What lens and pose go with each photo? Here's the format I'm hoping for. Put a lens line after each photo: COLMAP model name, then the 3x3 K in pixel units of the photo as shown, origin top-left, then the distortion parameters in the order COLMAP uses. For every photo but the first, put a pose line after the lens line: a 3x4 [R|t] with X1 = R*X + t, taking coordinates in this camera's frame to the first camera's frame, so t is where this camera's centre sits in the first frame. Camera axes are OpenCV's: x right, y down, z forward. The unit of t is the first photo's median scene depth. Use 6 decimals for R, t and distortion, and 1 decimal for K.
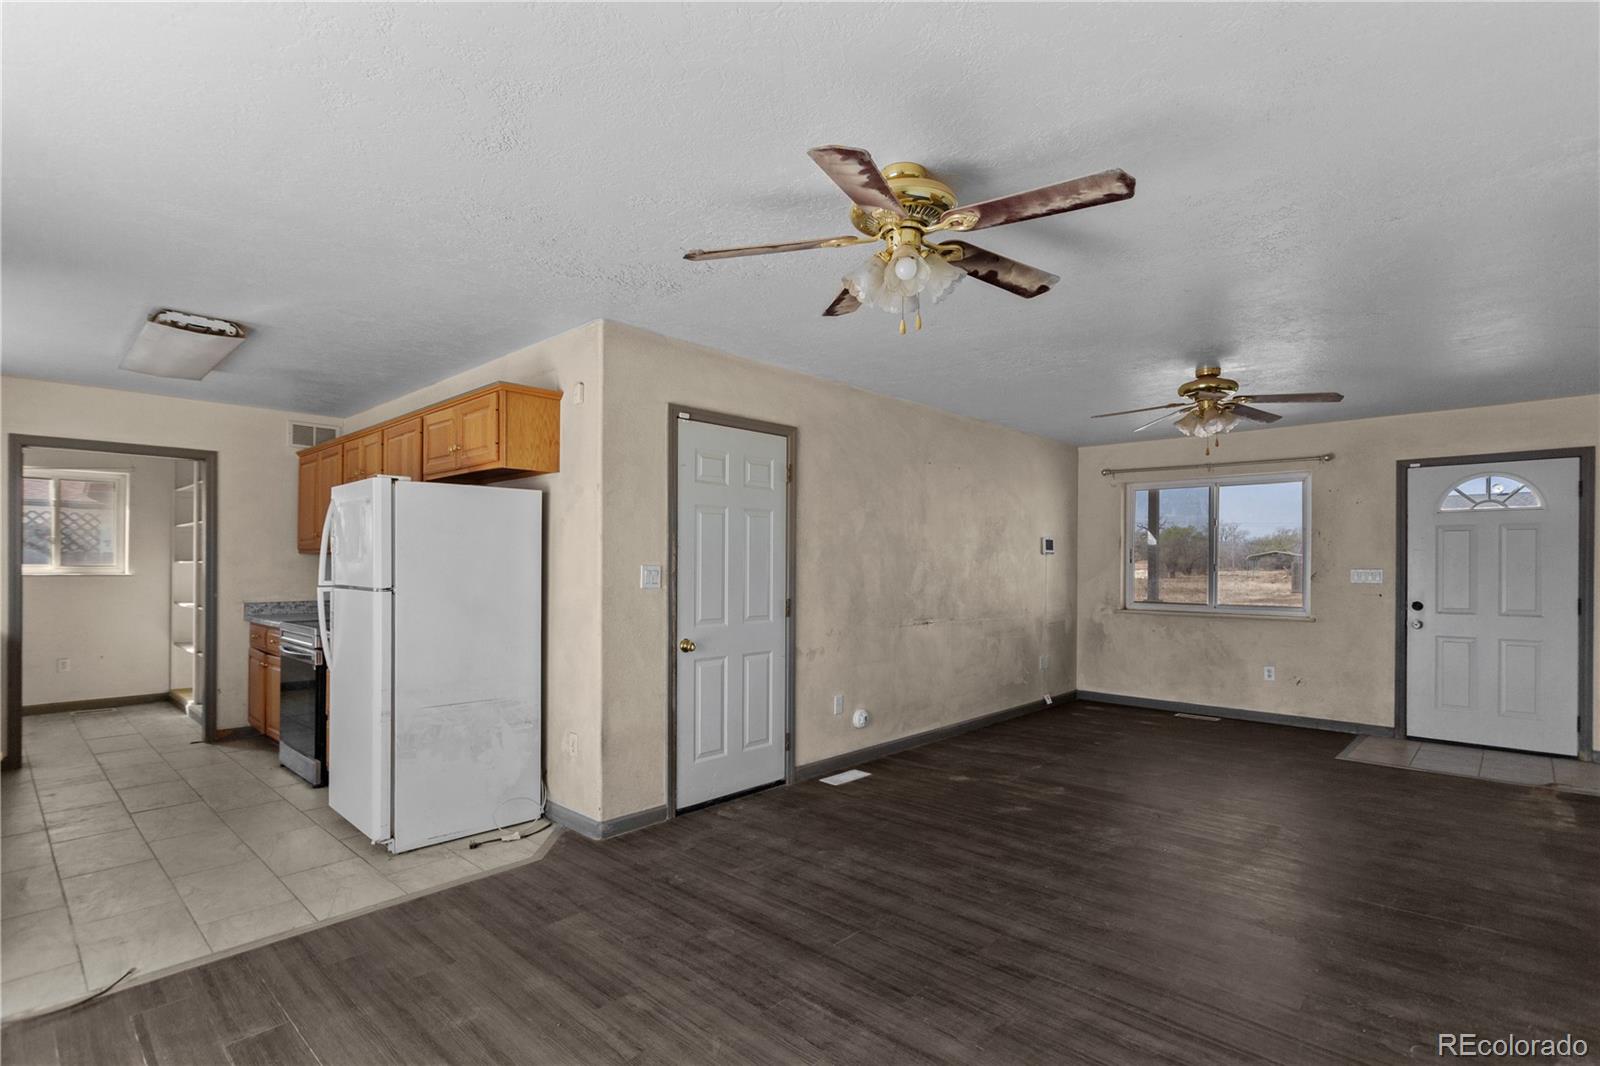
lens RADIAL K [[762.4, 0, 787.8], [0, 762.4, 566.8], [0, 0, 1]] dist [0.001205, -0.000277]
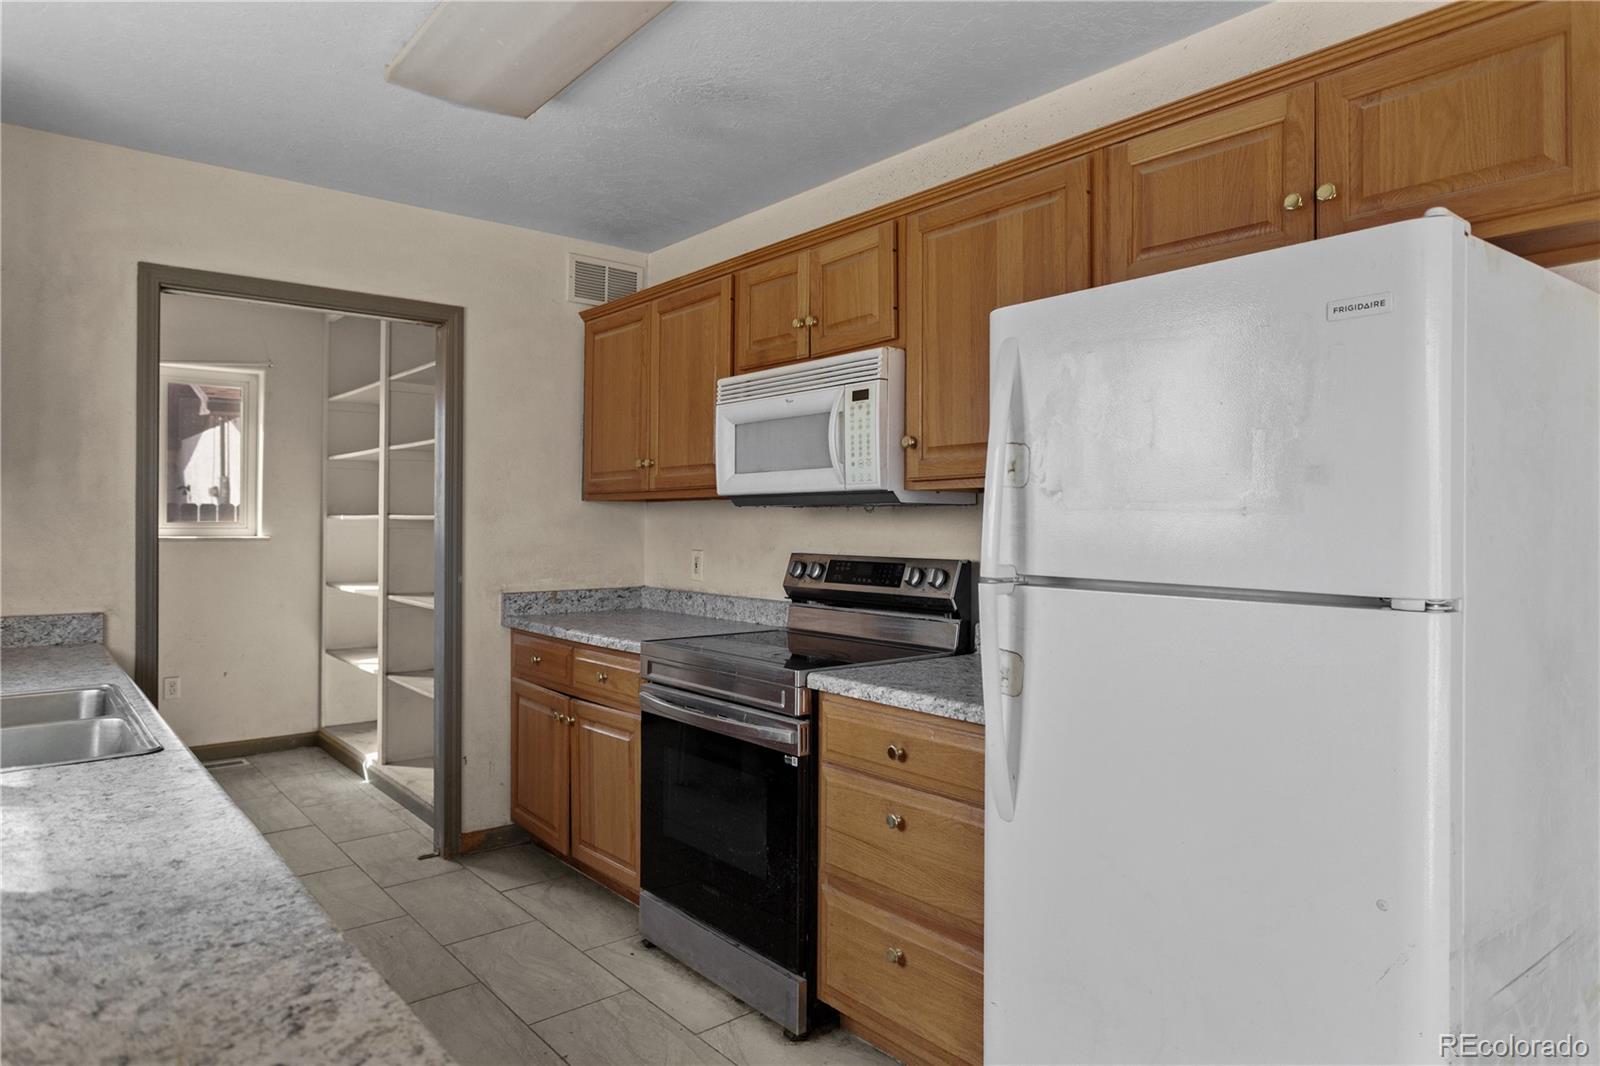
lens RADIAL K [[1006.9, 0, 802.1], [0, 1006.9, 519.6], [0, 0, 1]] dist [-0.008666, -0.000699]
pose [[0.990333, 0.000583, -0.138708, -0.392985], [-0.001532, 0.999976, -0.006736, 0.000688], [0.138701, 0.006883, 0.990310, 0.320753]]
